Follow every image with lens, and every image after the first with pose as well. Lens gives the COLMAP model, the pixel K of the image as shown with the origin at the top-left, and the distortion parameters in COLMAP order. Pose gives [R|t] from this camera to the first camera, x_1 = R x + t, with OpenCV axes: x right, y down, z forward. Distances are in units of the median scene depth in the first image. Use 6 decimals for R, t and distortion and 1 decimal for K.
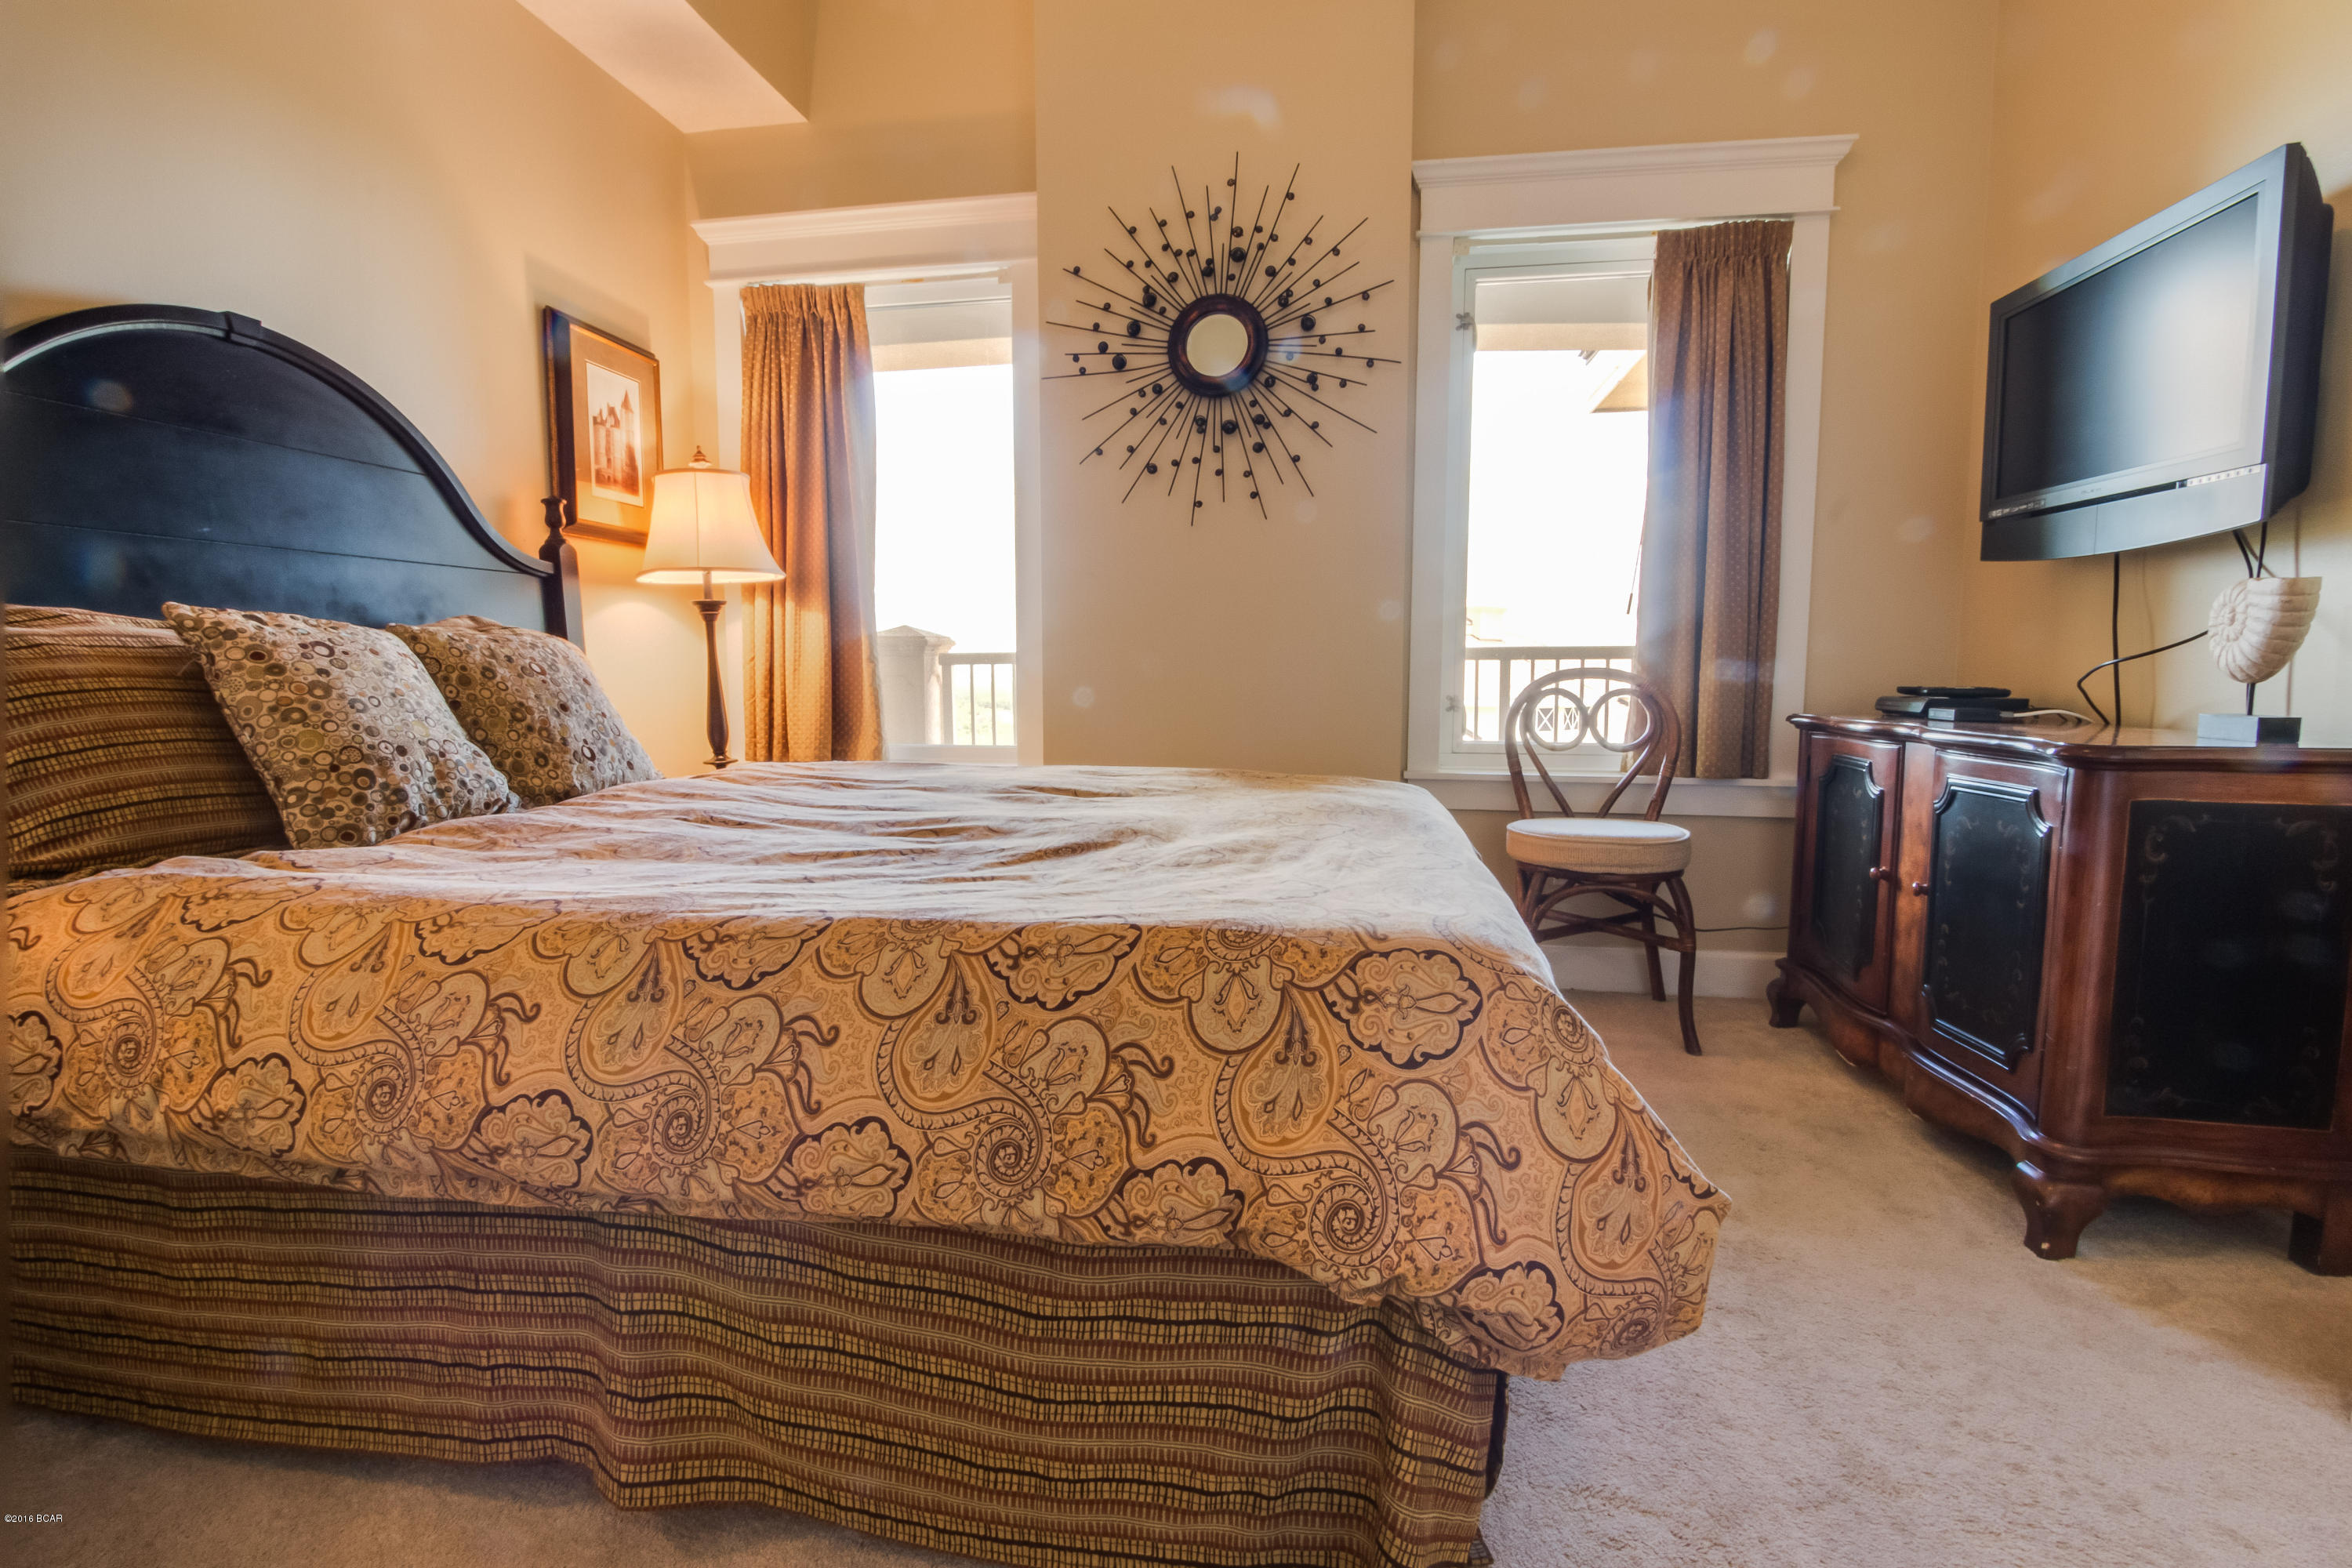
lens RADIAL K [[1088.2, 0, 1167.8], [0, 1088.2, 785.9], [0, 0, 1]] dist [-0.016240, 0.004393]
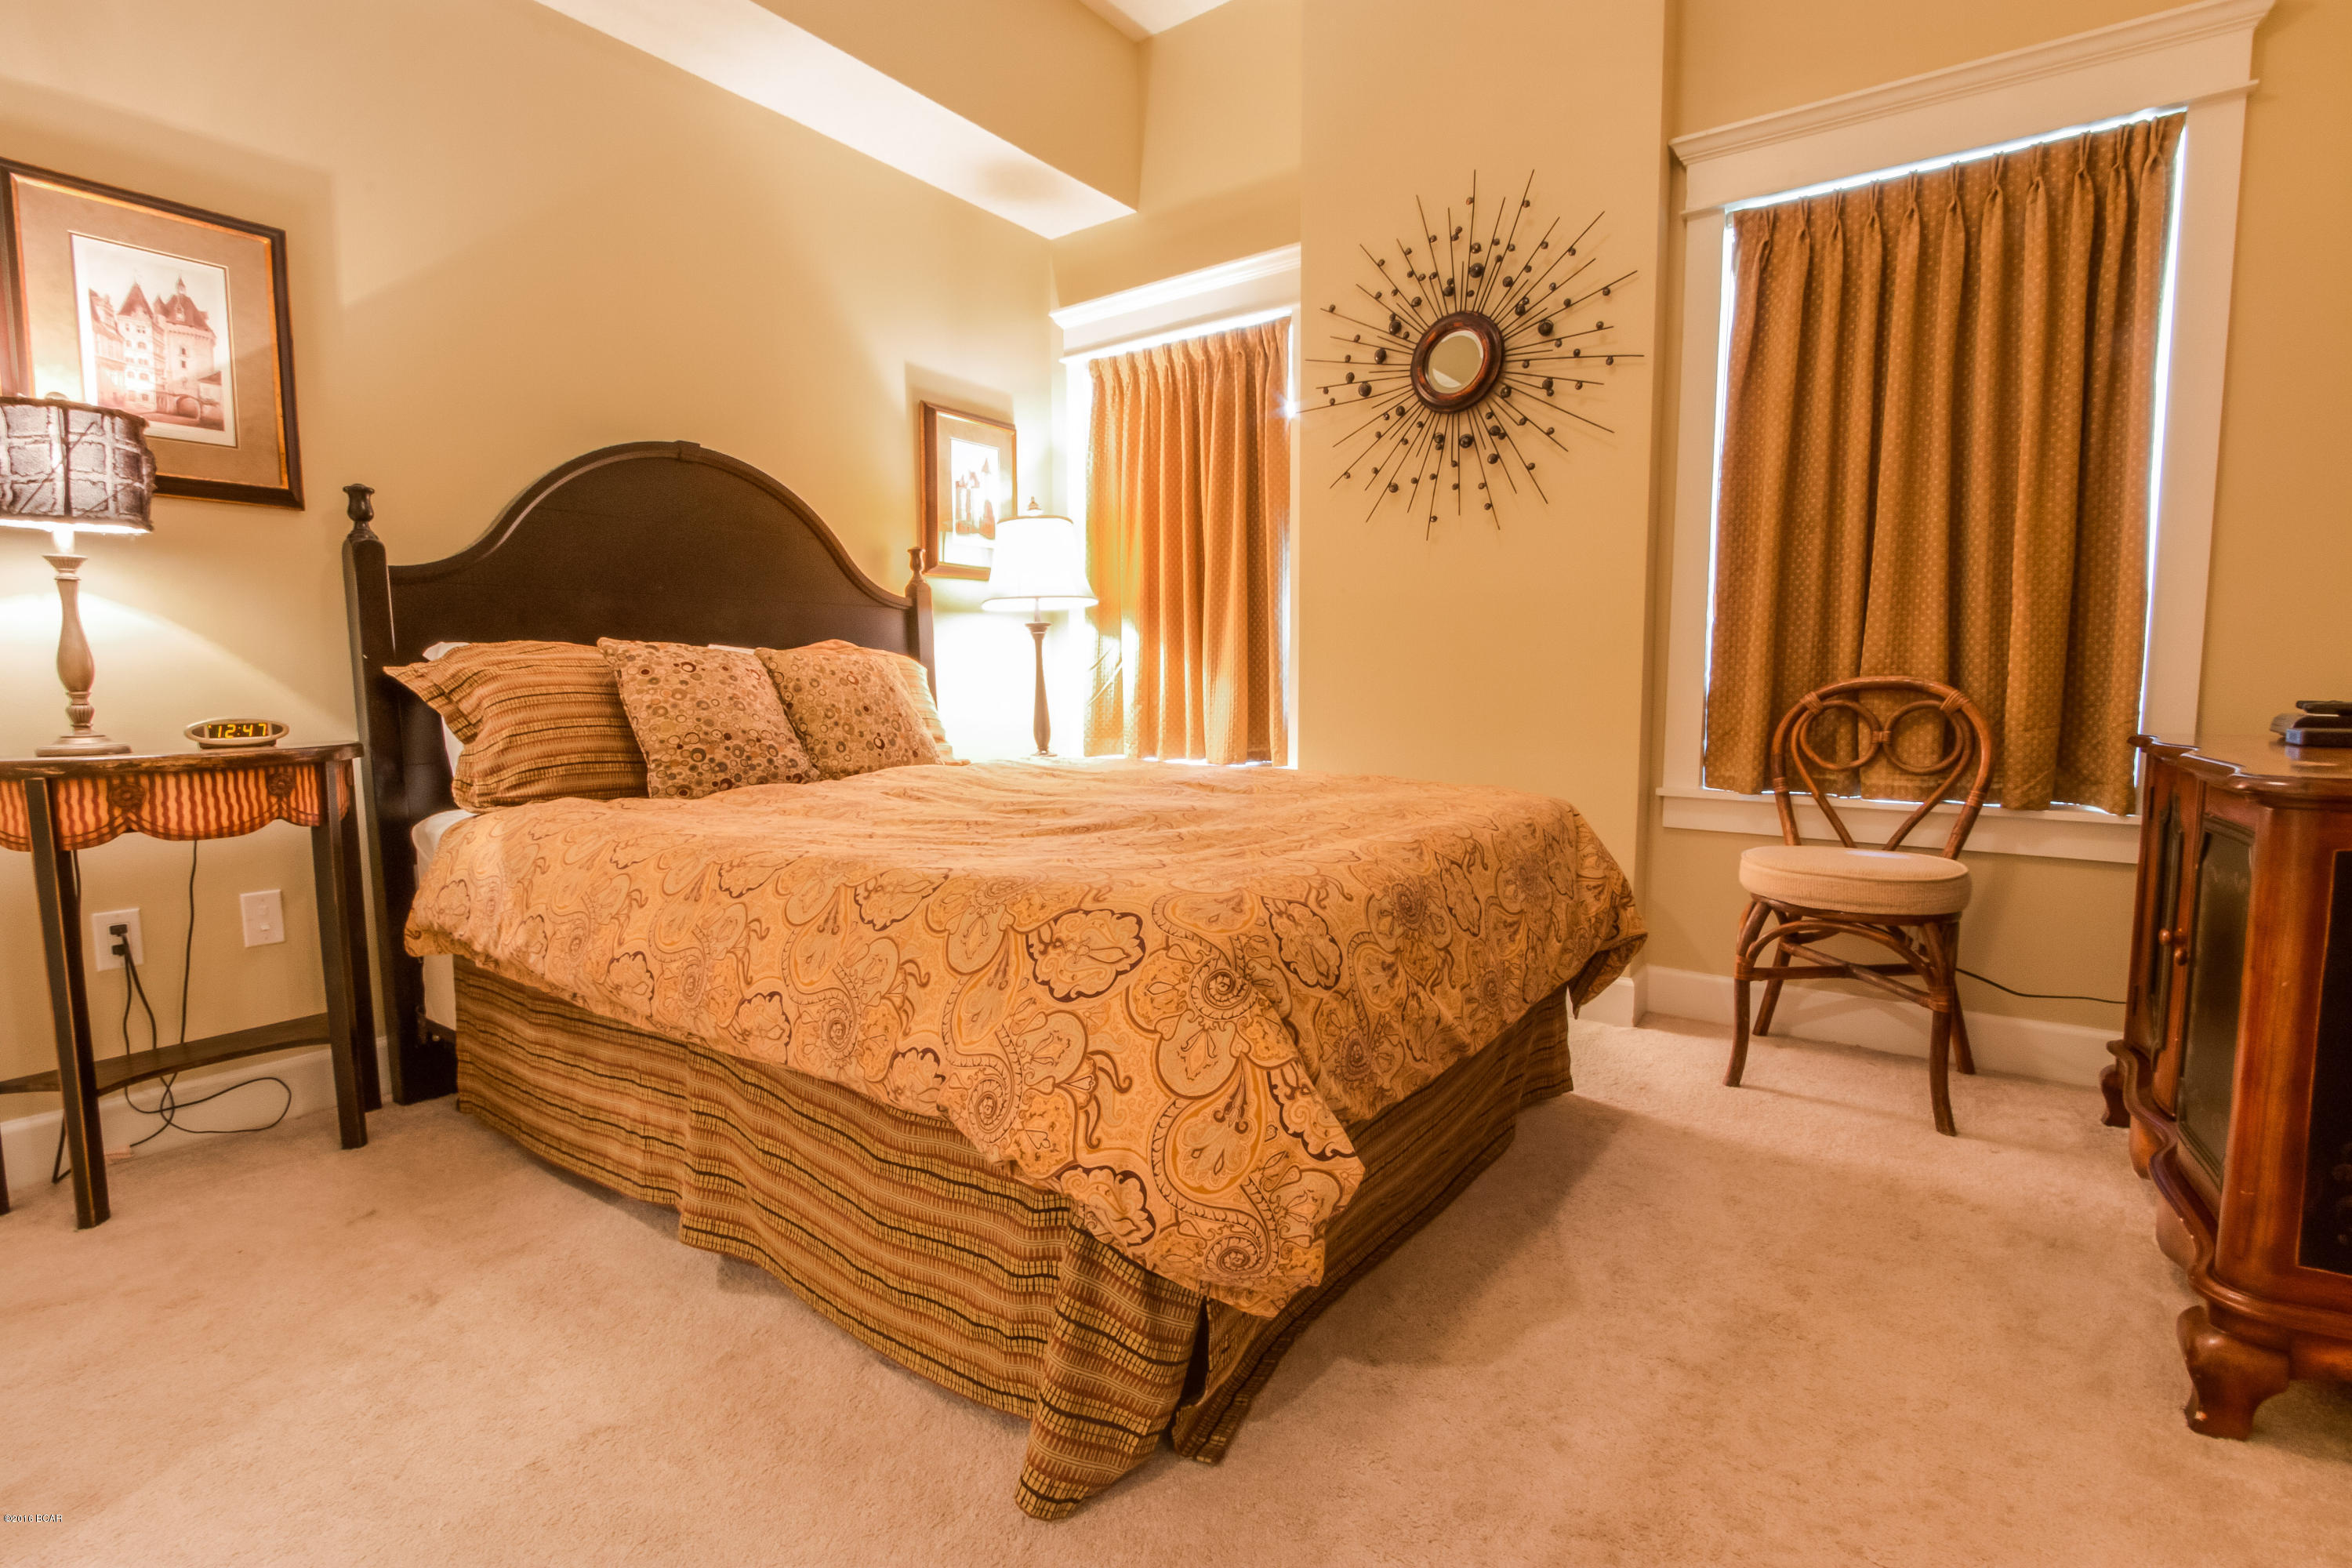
lens RADIAL K [[1088.2, 0, 1184.2], [0, 1088.2, 784.6], [0, 0, 1]] dist [-0.016240, 0.004393]
pose [[0.896184, 0.040899, -0.441794, 0.302452], [-0.045194, 0.998978, 0.000805, 0.001642], [0.441376, 0.019244, 0.897116, -0.021286]]
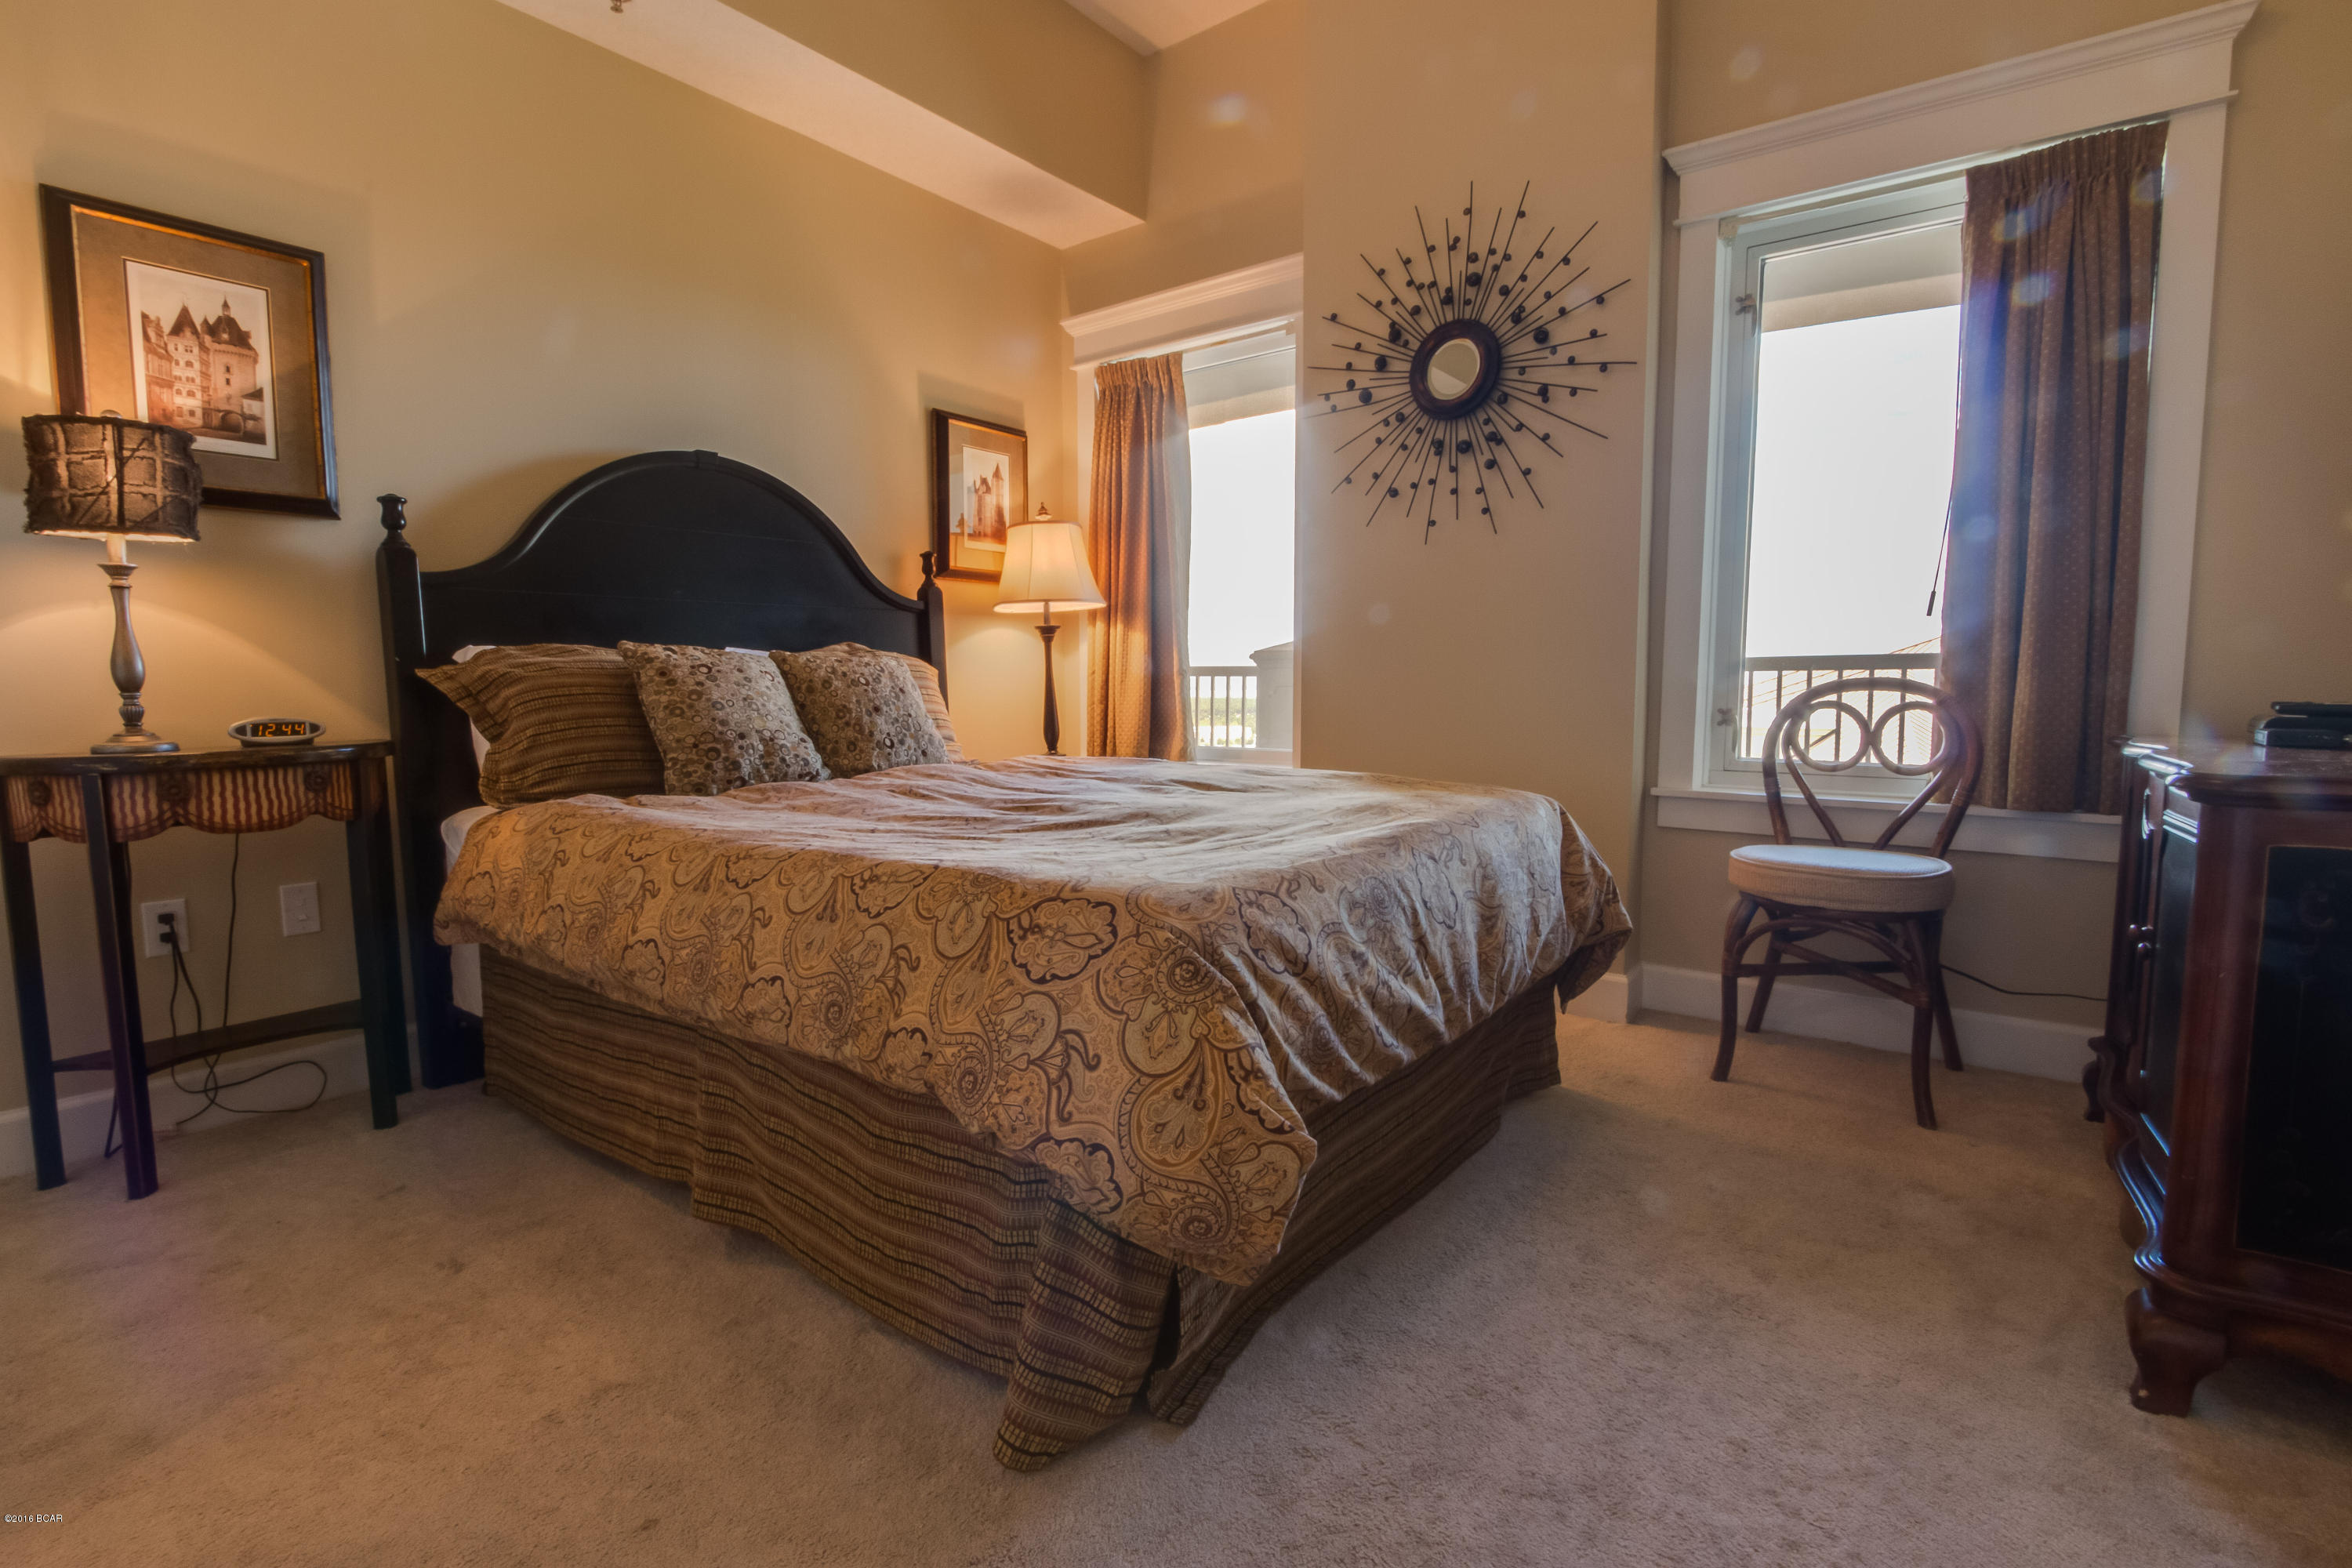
lens RADIAL K [[1088.2, 0, 1185.5], [0, 1088.2, 785.0], [0, 0, 1]] dist [-0.016240, 0.004393]
pose [[0.886729, 0.042579, -0.460325, 0.334188], [-0.047256, 0.998882, 0.001364, 0.002662], [0.459869, 0.020543, 0.887749, -0.034519]]
